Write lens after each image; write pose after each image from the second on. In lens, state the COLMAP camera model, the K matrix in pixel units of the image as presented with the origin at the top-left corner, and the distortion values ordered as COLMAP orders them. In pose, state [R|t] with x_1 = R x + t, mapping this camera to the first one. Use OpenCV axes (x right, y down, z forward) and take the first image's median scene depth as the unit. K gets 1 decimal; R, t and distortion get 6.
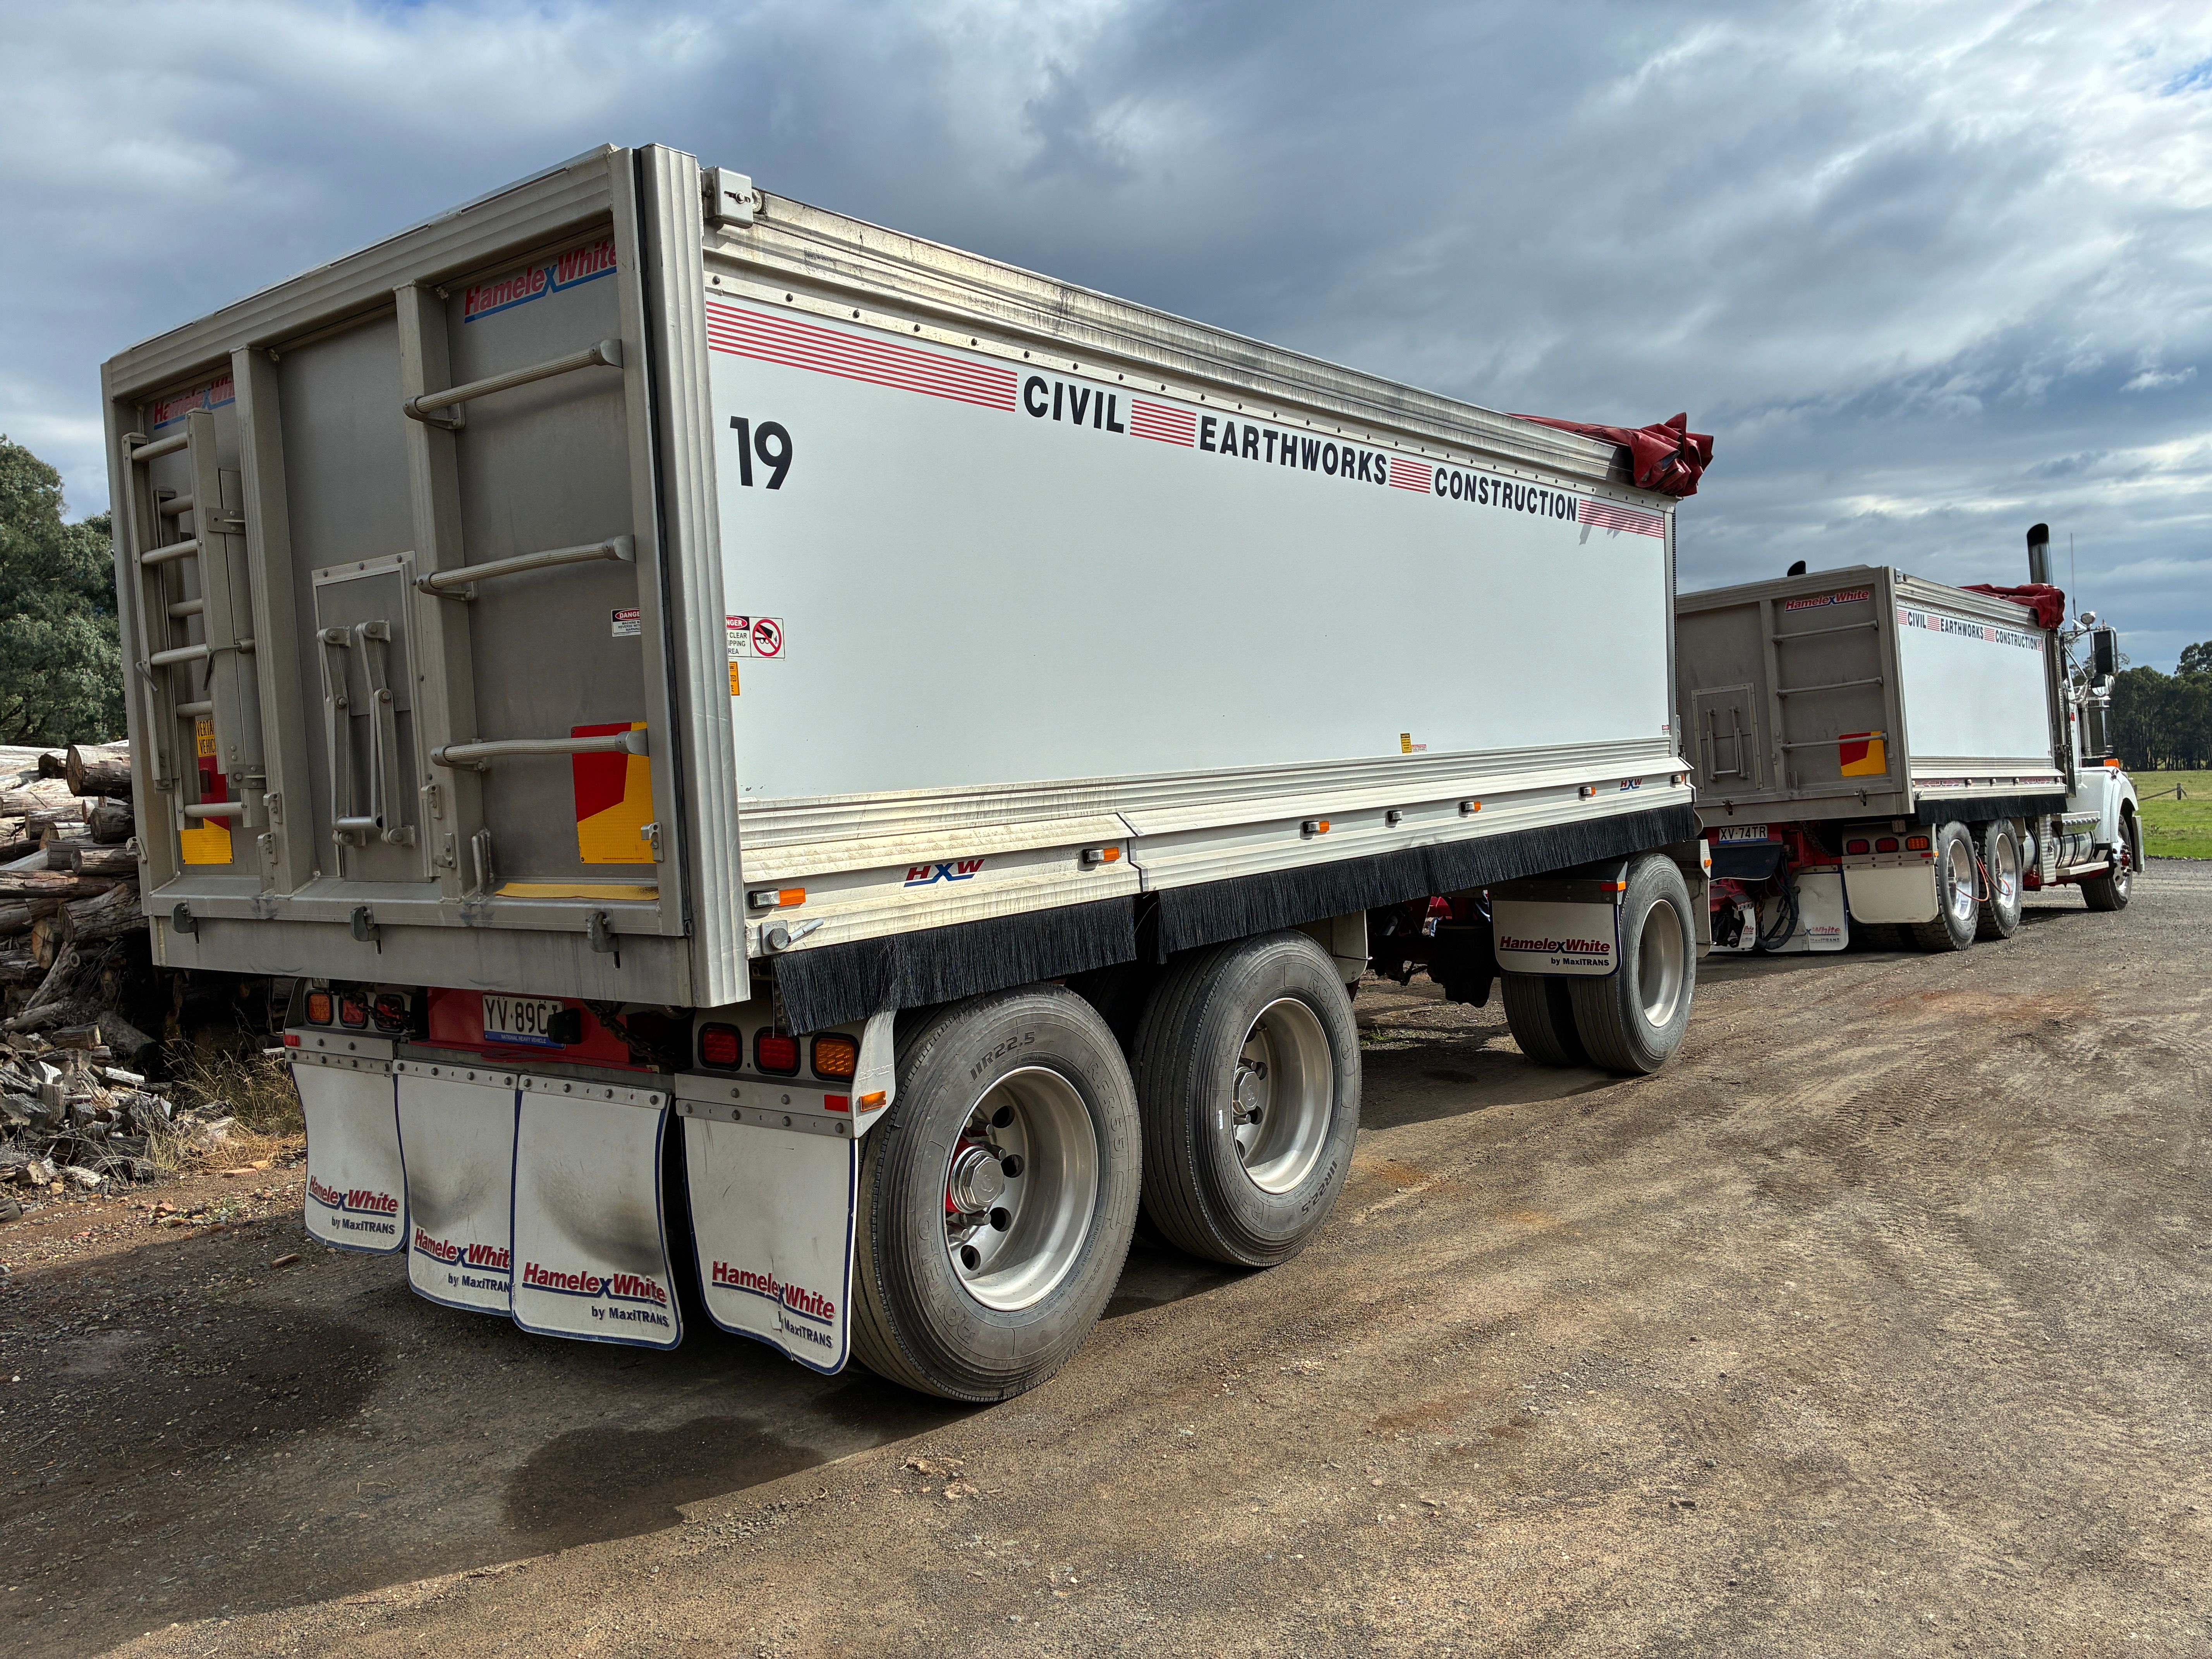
lens RADIAL K [[1677.4, 0, 1119.0], [0, 1677.4, 815.3], [0, 0, 1]] dist [0.049773, -0.067923]
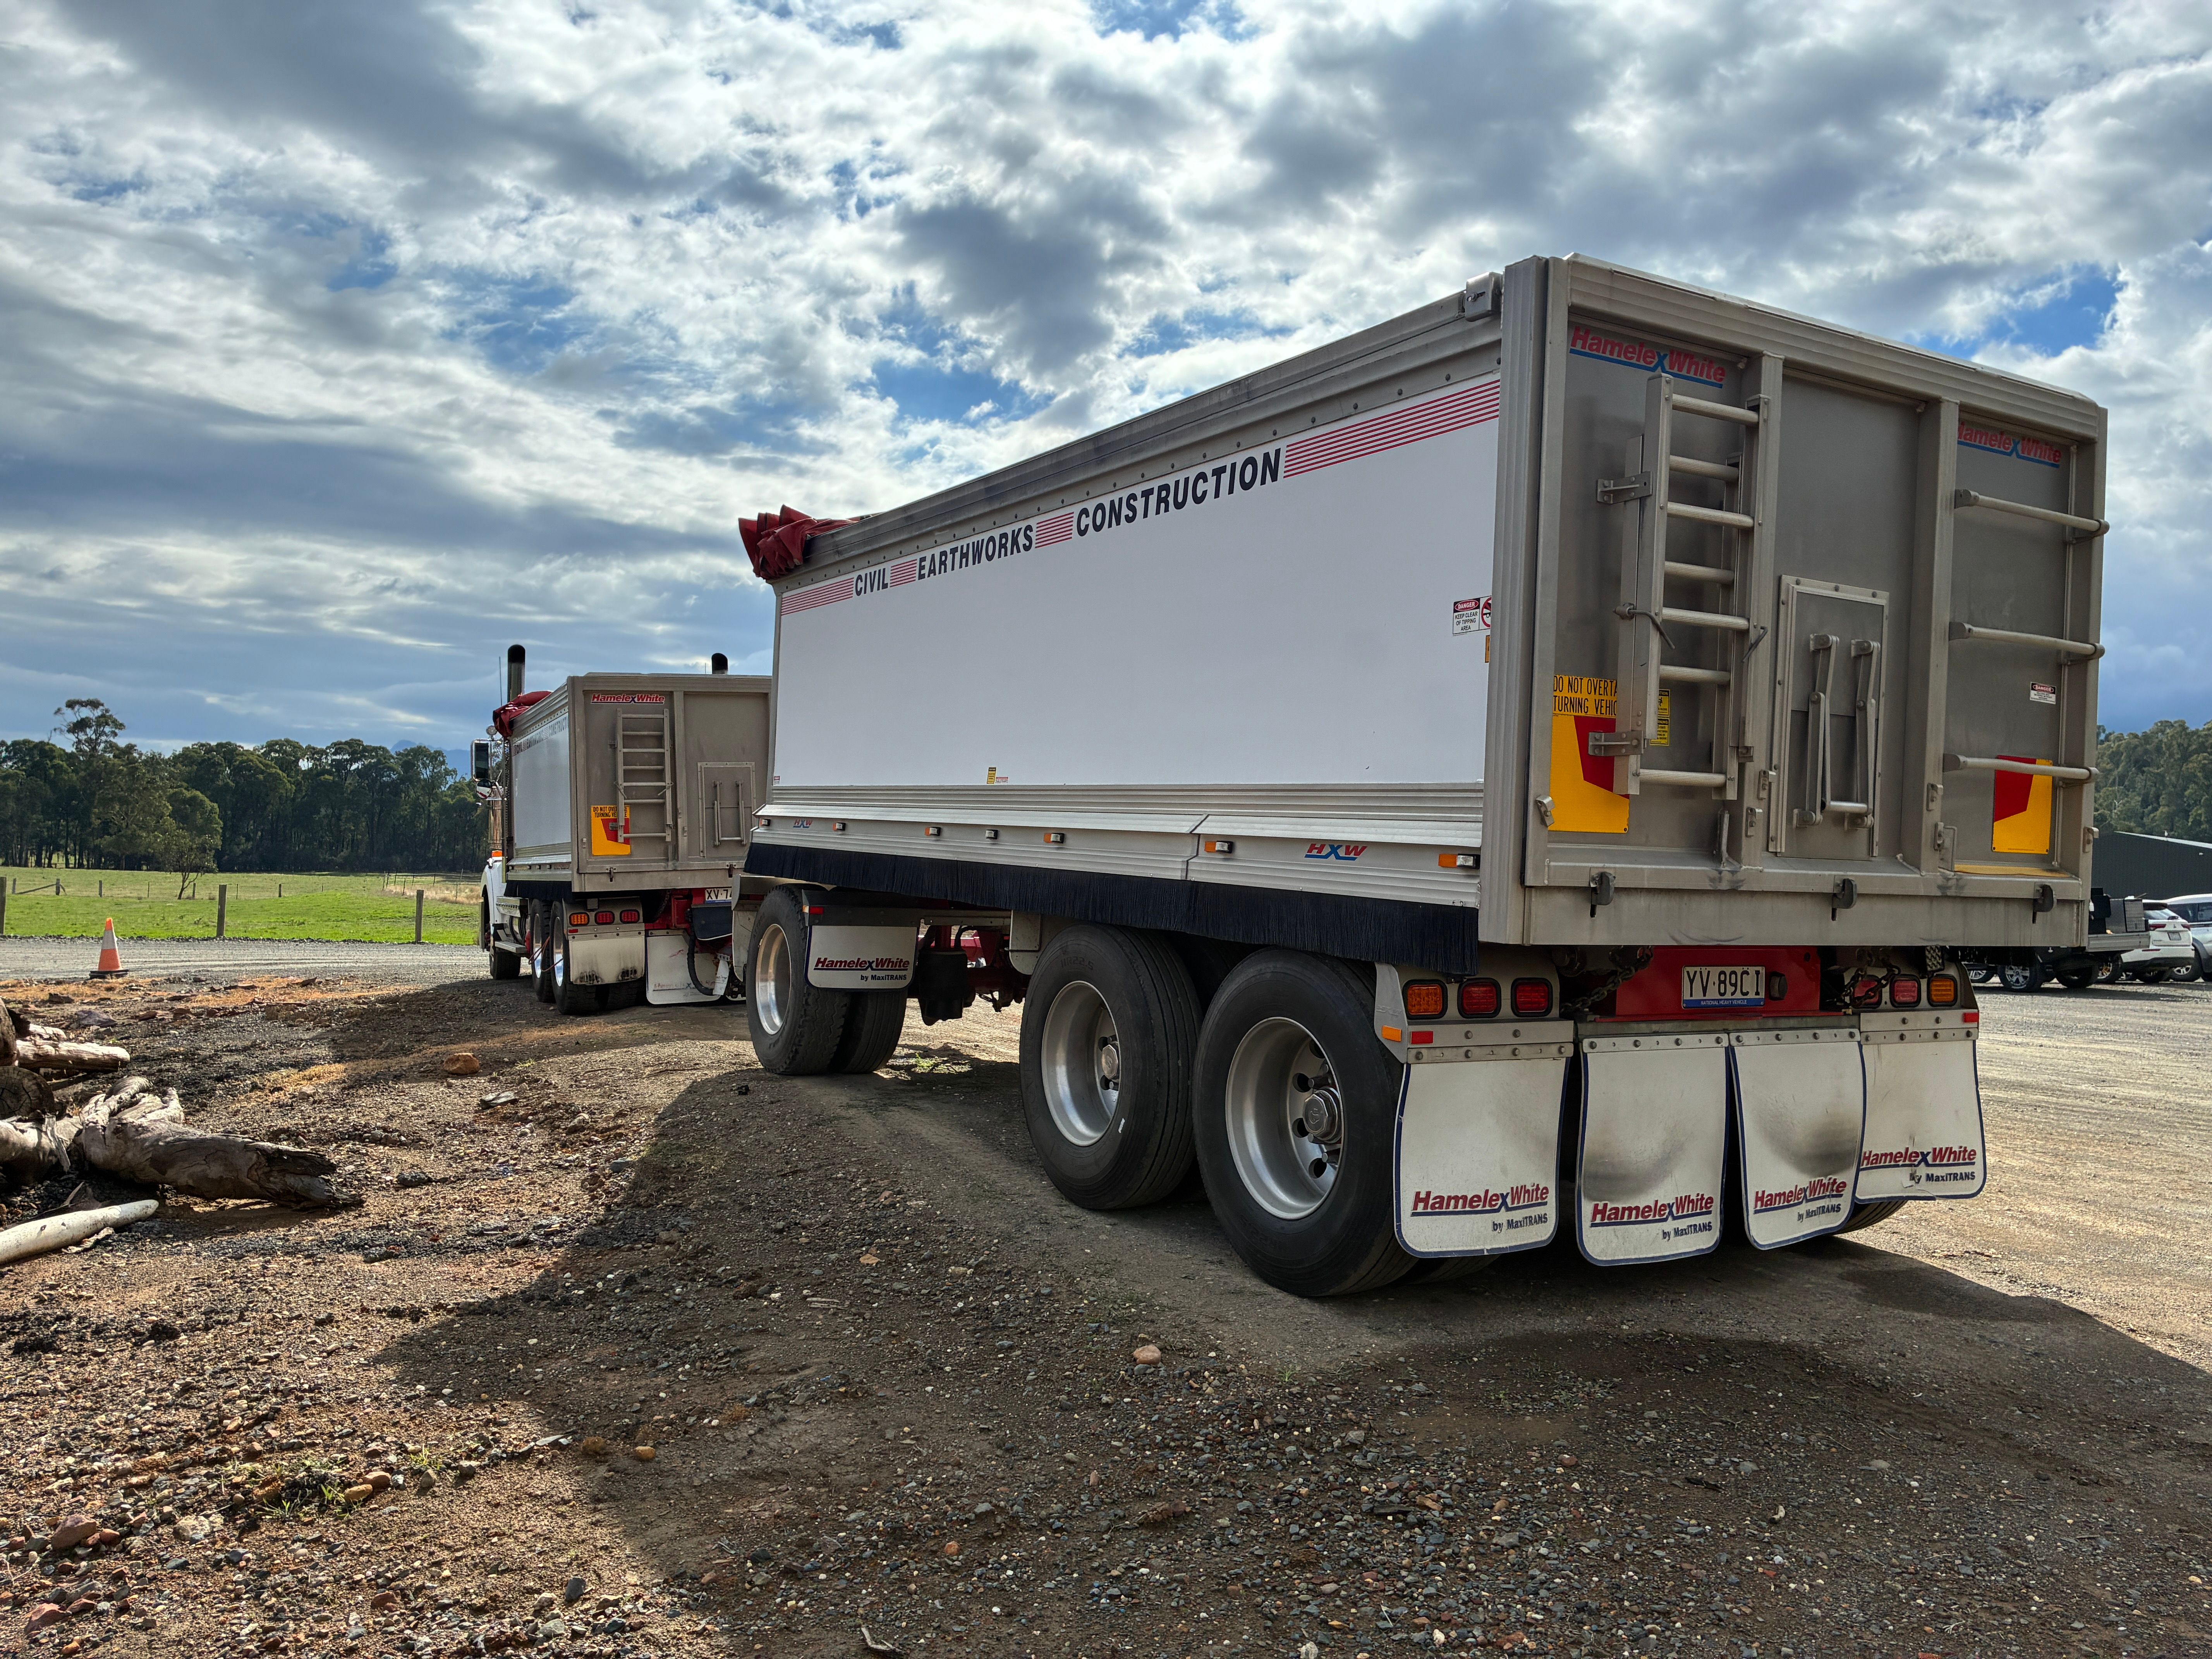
lens RADIAL K [[1677.4, 0, 1096.1], [0, 1677.4, 811.1], [0, 0, 1]] dist [0.049773, -0.067923]
pose [[0.390312, 0.078846, 0.917300, -1.531813], [-0.022781, 0.996848, -0.075991, 0.096154], [-0.920401, 0.008763, 0.390878, 0.909236]]
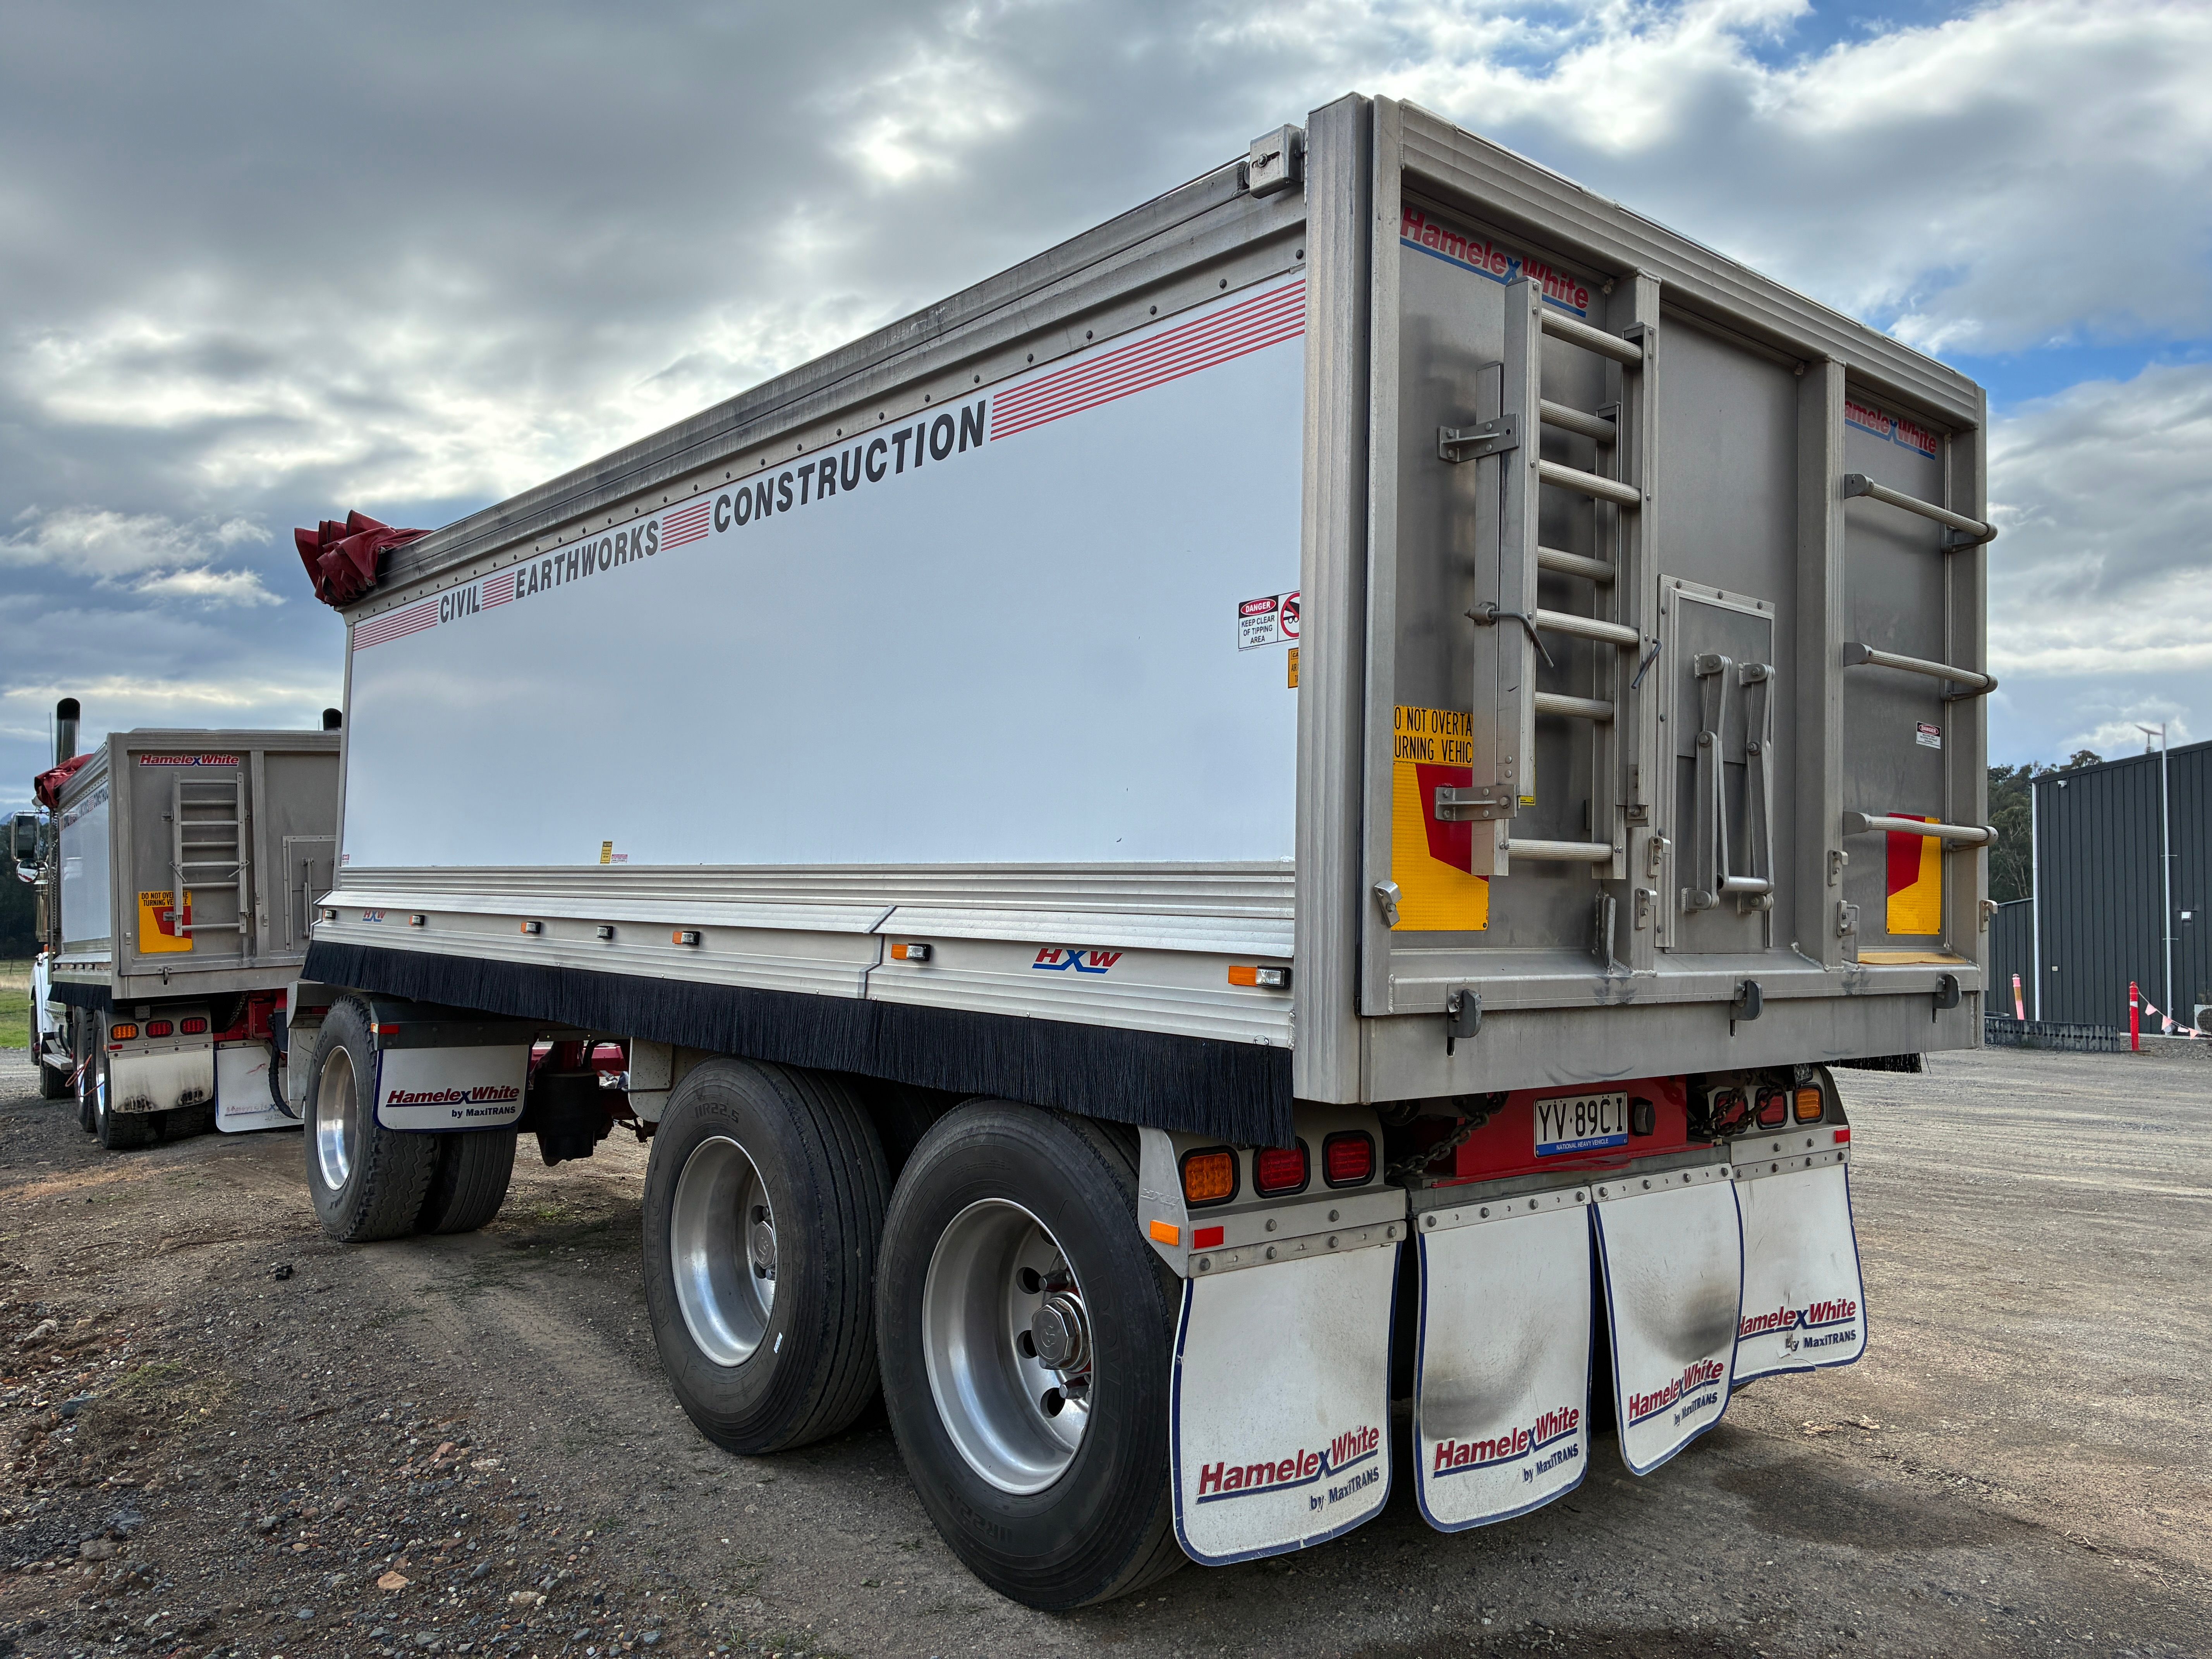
lens RADIAL K [[1677.4, 0, 1111.1], [0, 1677.4, 816.2], [0, 0, 1]] dist [0.049773, -0.067923]
pose [[0.215657, 0.106597, 0.970634, -1.222092], [0.009443, 0.993749, -0.111233, 0.056945], [-0.976424, 0.033154, 0.213302, 1.008644]]
